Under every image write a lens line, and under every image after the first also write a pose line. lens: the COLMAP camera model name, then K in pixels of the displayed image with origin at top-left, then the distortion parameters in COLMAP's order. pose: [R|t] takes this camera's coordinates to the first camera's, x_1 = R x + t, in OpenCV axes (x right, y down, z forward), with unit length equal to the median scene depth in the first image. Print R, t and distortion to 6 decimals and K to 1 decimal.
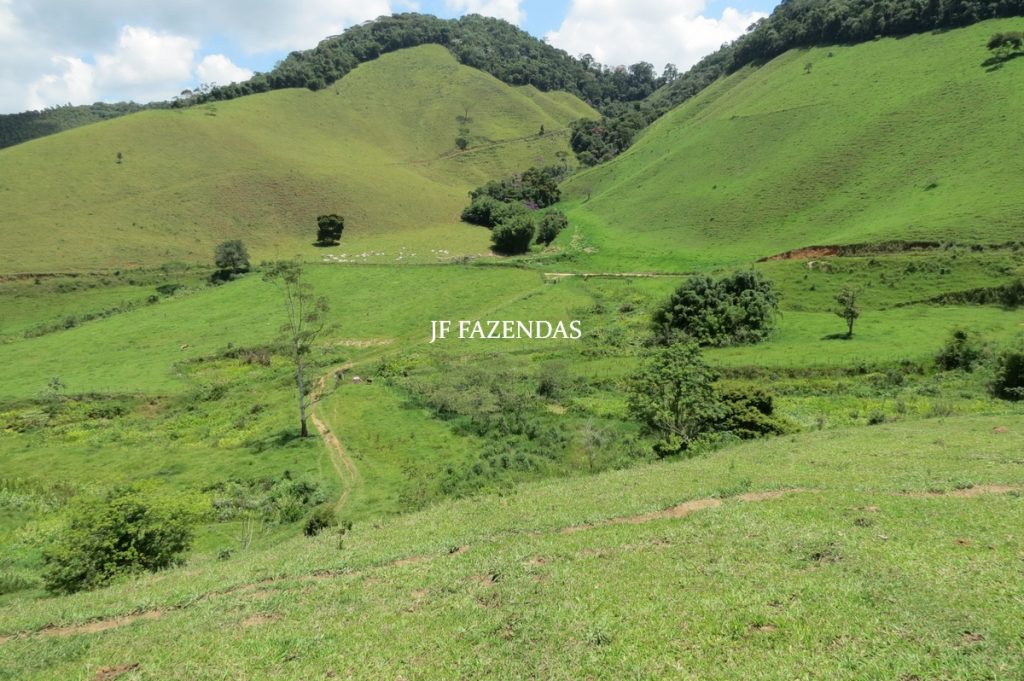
lens RADIAL K [[729.1, 0, 514.7], [0, 729.1, 339.4], [0, 0, 1]] dist [-0.030229, 0.014464]
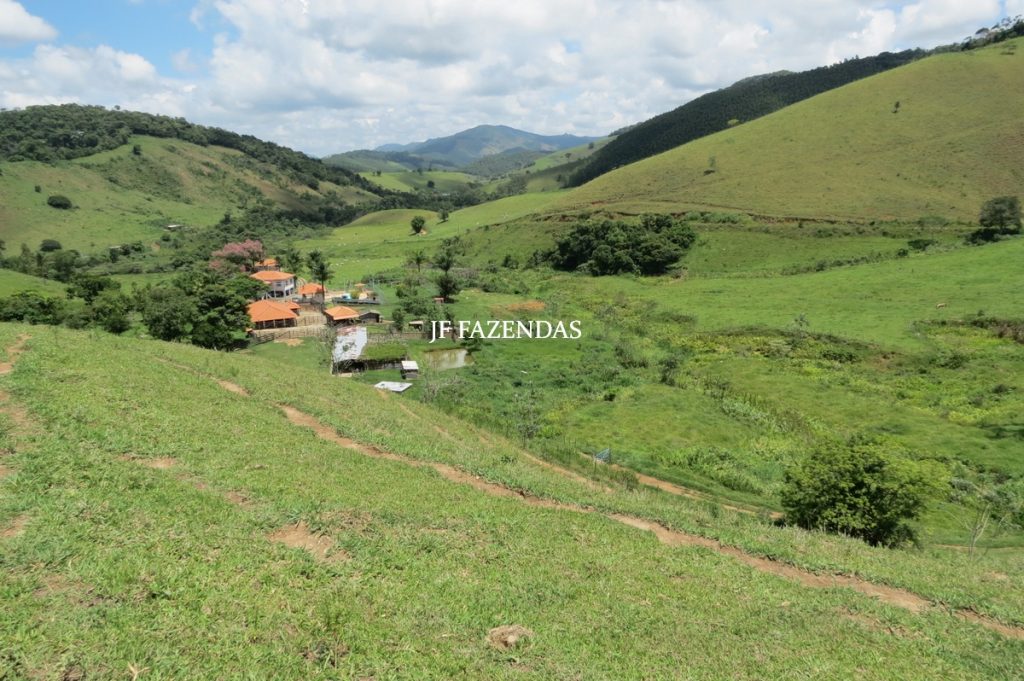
lens RADIAL K [[727.6, 0, 515.1], [0, 727.6, 337.5], [0, 0, 1]] dist [-0.026005, 0.007844]
pose [[0.580535, 0.197361, -0.789954, -0.013802], [-0.147440, 0.979621, 0.136394, 0.001182], [0.800775, 0.037290, 0.597803, 0.000053]]
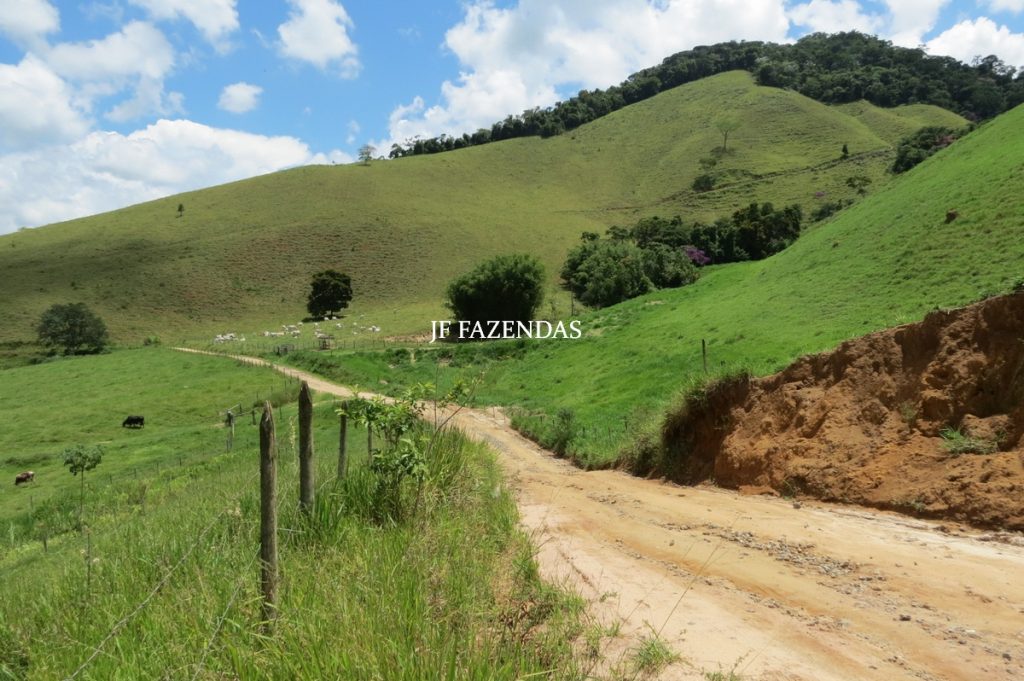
lens RADIAL K [[727.6, 0, 515.1], [0, 727.6, 337.5], [0, 0, 1]] dist [-0.026005, 0.007844]
pose [[0.838289, 0.025768, -0.544617, 0.452282], [-0.095932, 0.990270, -0.100807, -0.136969], [0.536720, 0.136752, 0.832604, 1.147845]]
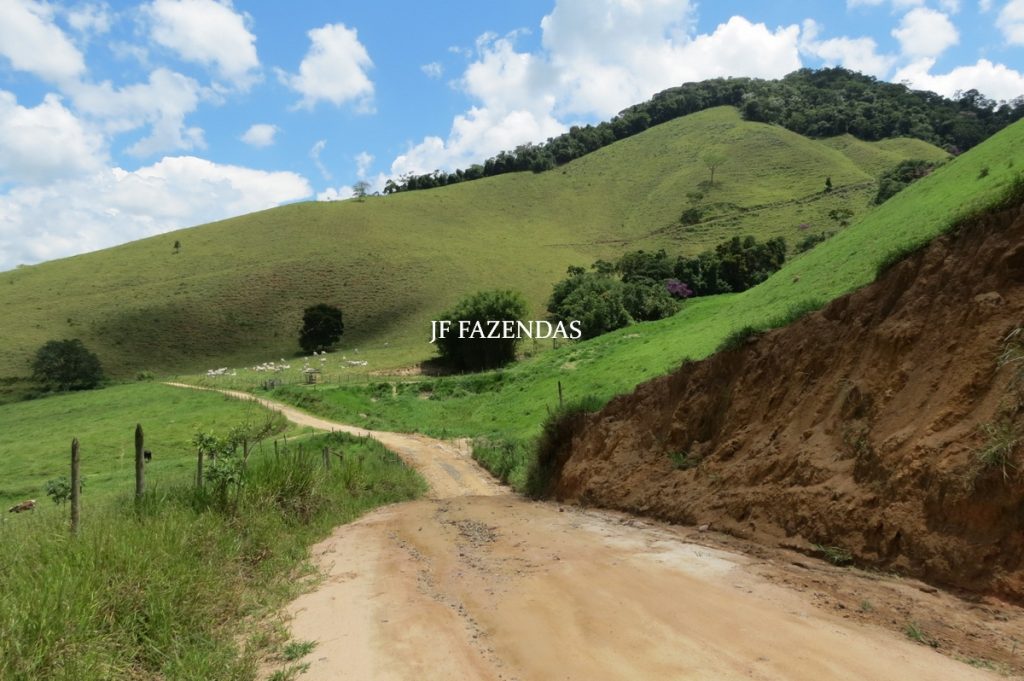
lens RADIAL K [[727.6, 0, 515.1], [0, 727.6, 337.5], [0, 0, 1]] dist [-0.026005, 0.007844]
pose [[0.839356, -0.003967, -0.543567, 0.480695], [-0.088195, 0.985730, -0.143382, -0.138402], [0.536379, 0.168289, 0.827028, 1.138762]]
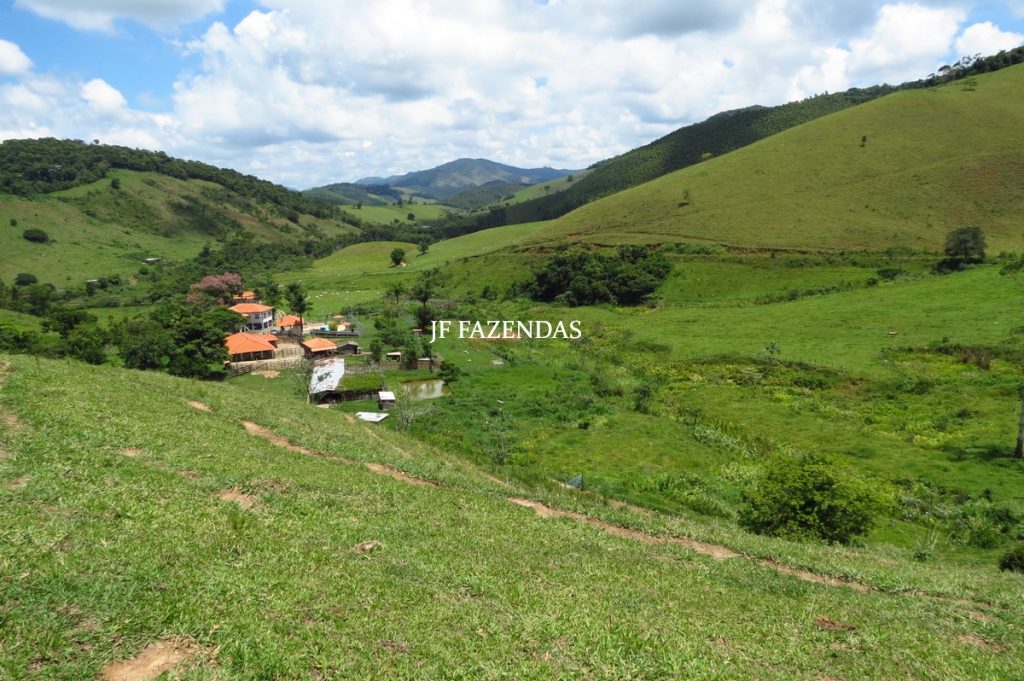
lens RADIAL K [[727.6, 0, 515.1], [0, 727.6, 337.5], [0, 0, 1]] dist [-0.026005, 0.007844]
pose [[0.602226, 0.158996, -0.782333, -0.001967], [-0.142629, 0.985628, 0.090519, 0.000292], [0.785481, 0.057071, 0.616248, -0.001674]]
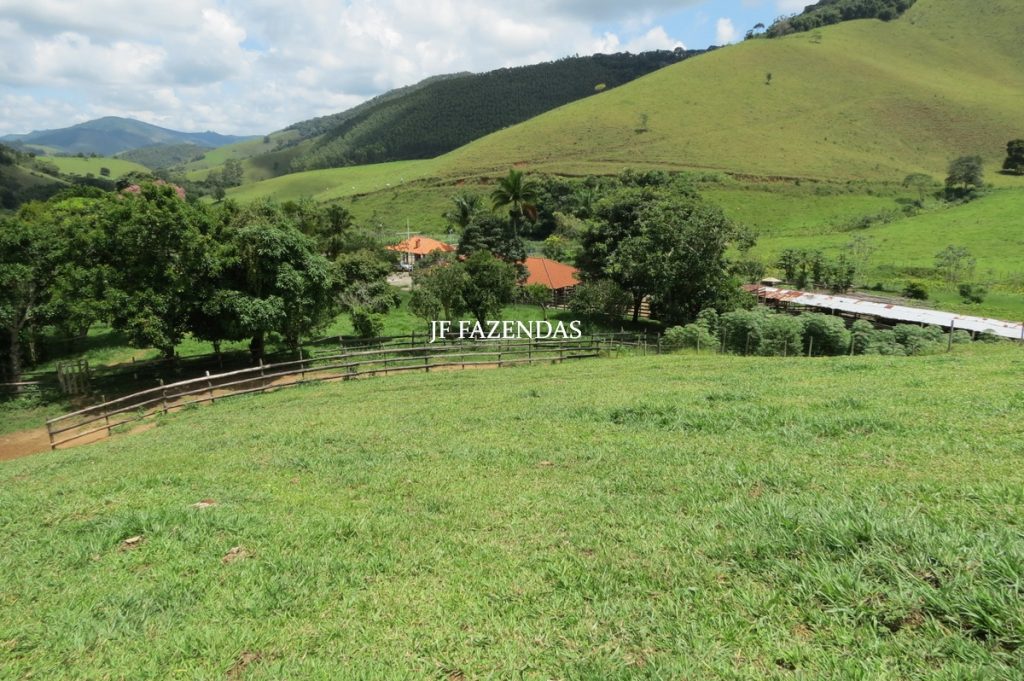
lens RADIAL K [[723.2, 0, 528.4], [0, 723.2, 337.8], [0, 0, 1]] dist [-0.024894, 0.003250]
pose [[0.878772, 0.141132, -0.455897, -0.714880], [-0.118200, 0.989874, 0.078598, 0.142045], [0.462373, -0.015183, 0.886555, -0.103349]]
